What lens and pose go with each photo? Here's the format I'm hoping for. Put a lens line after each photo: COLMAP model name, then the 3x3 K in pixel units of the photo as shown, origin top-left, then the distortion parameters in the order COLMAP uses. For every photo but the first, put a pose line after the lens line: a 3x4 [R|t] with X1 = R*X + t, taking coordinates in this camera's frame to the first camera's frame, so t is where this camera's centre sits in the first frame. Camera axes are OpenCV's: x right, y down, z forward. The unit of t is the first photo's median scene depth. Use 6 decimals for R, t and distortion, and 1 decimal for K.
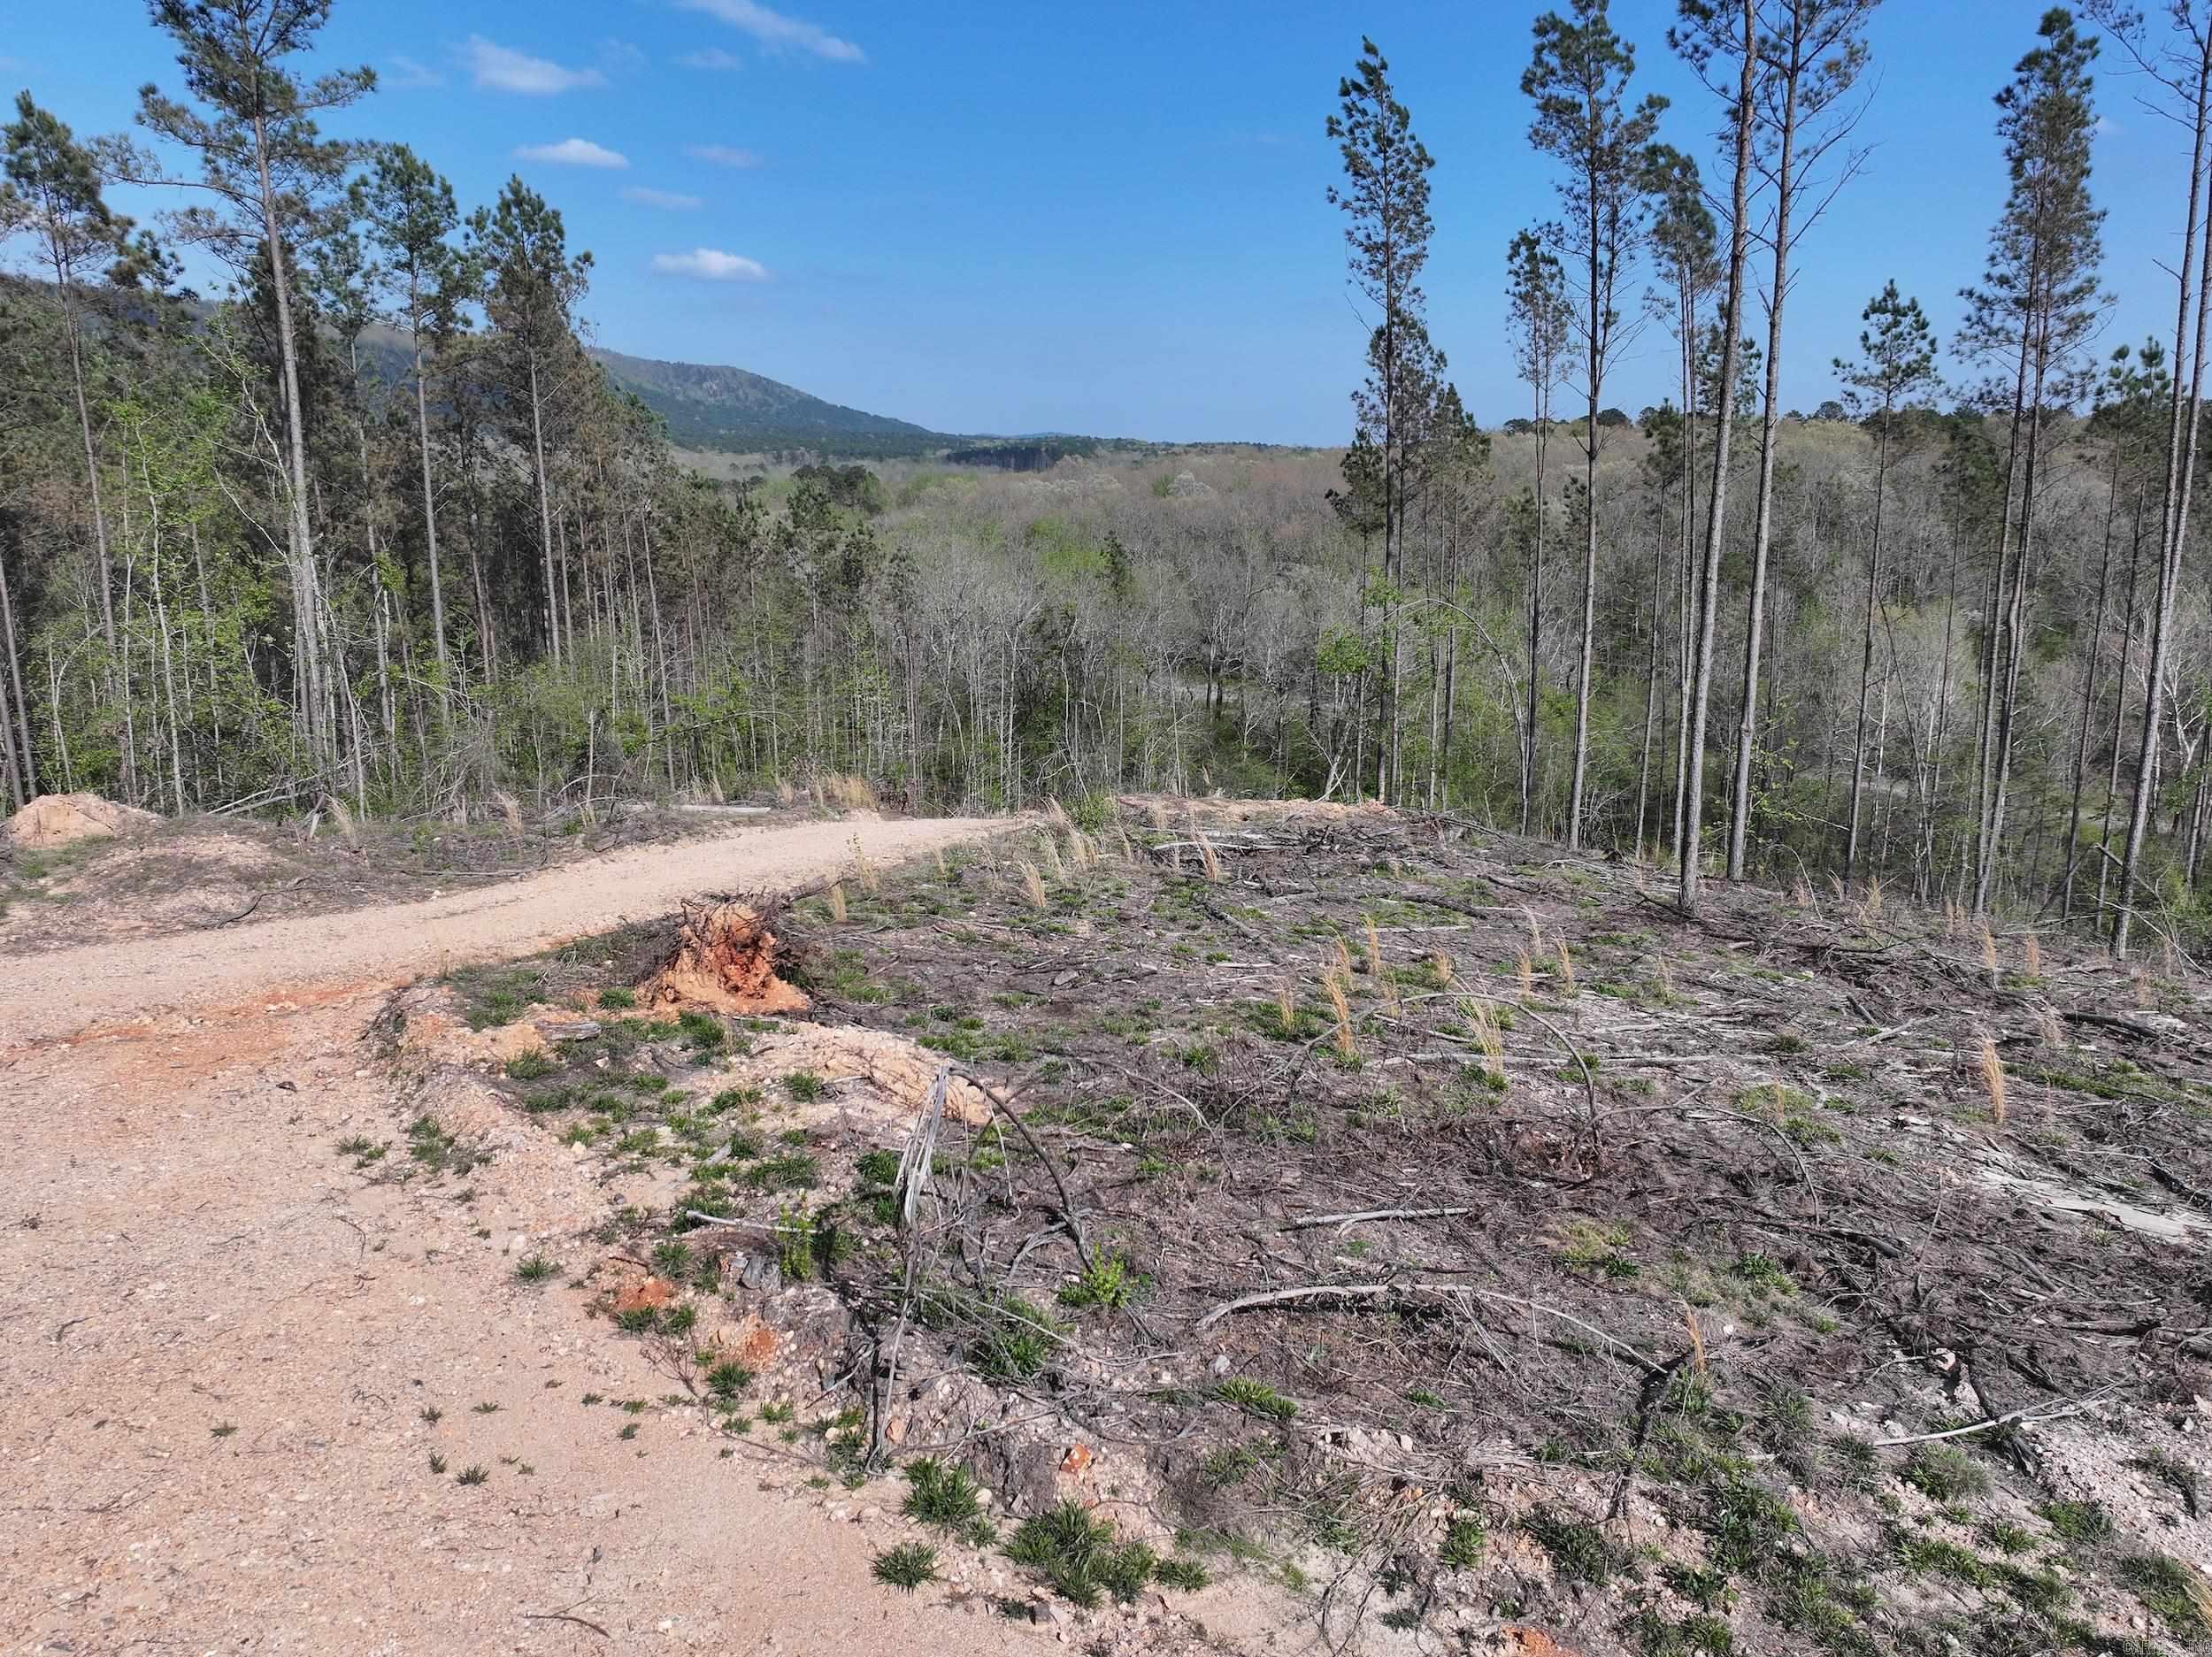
lens RADIAL K [[1746.0, 0, 1121.0], [0, 1746.0, 833.4], [0, 0, 1]] dist [-0.003516, 0.026167]
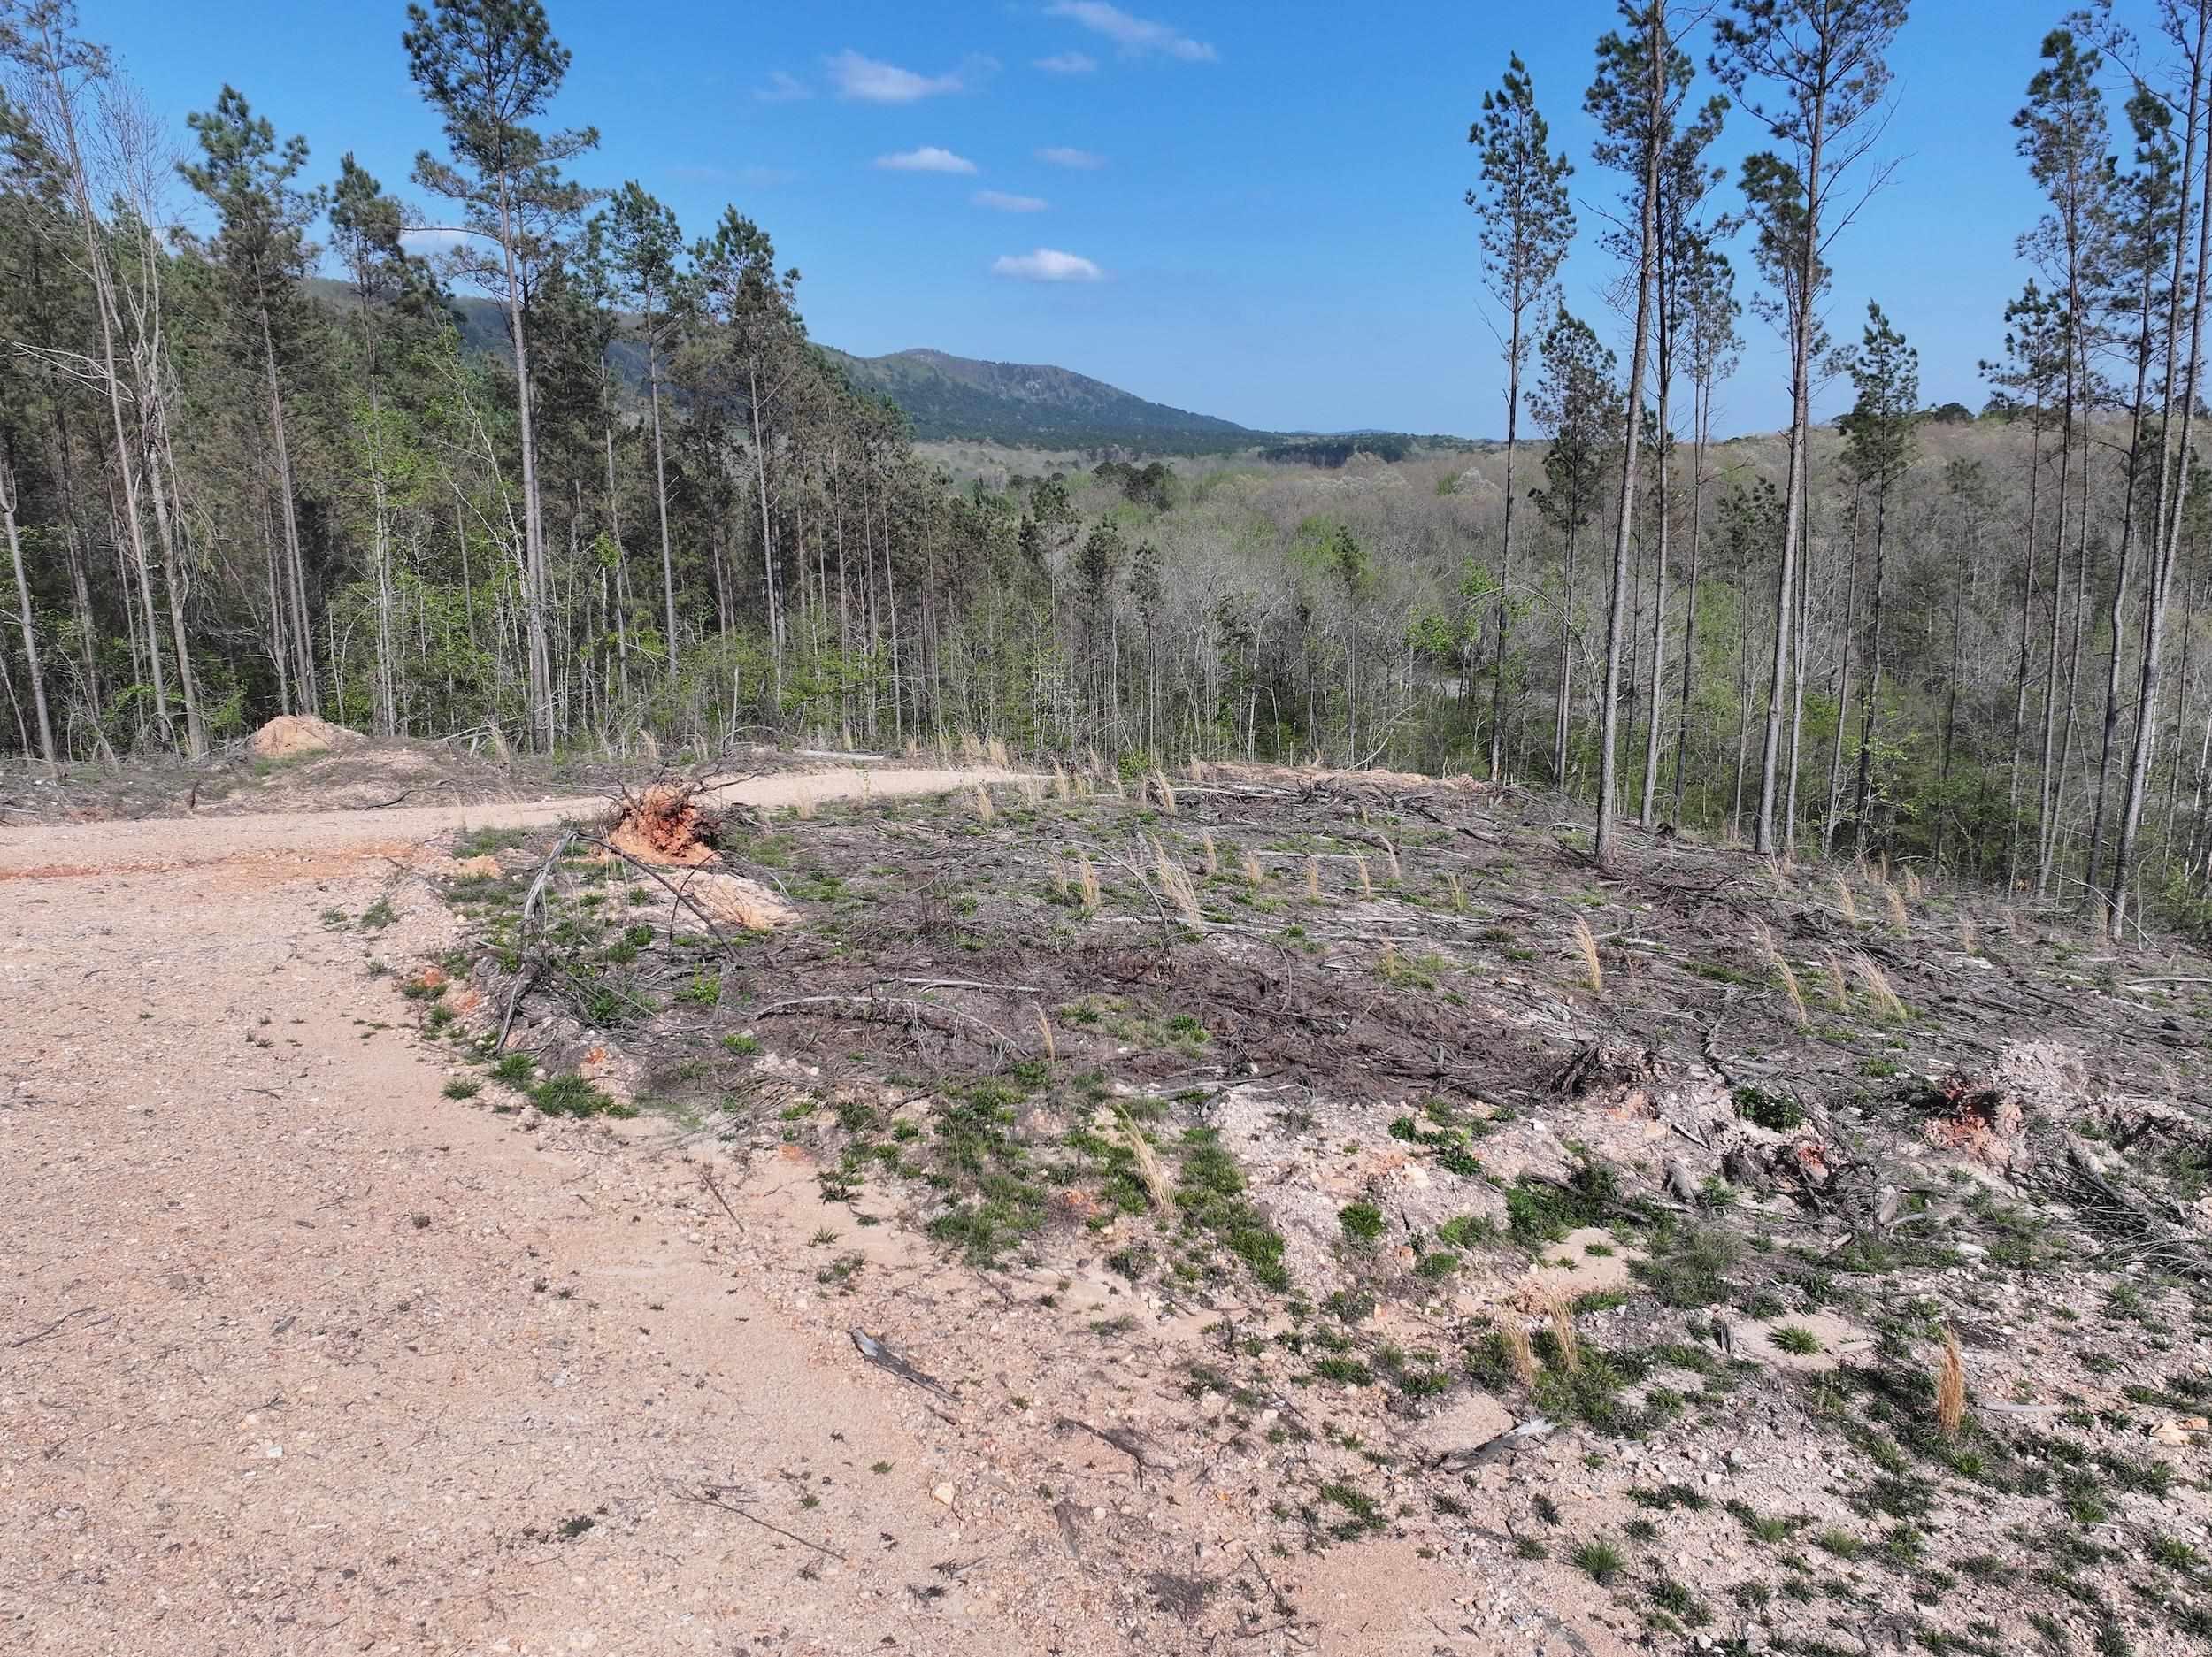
lens RADIAL K [[1746.0, 0, 1121.0], [0, 1746.0, 833.4], [0, 0, 1]] dist [-0.003516, 0.026167]
pose [[0.984571, 0.037830, -0.170846, 0.160682], [-0.037586, 0.999283, 0.004666, 0.026260], [0.170900, 0.001827, 0.985287, -0.118853]]
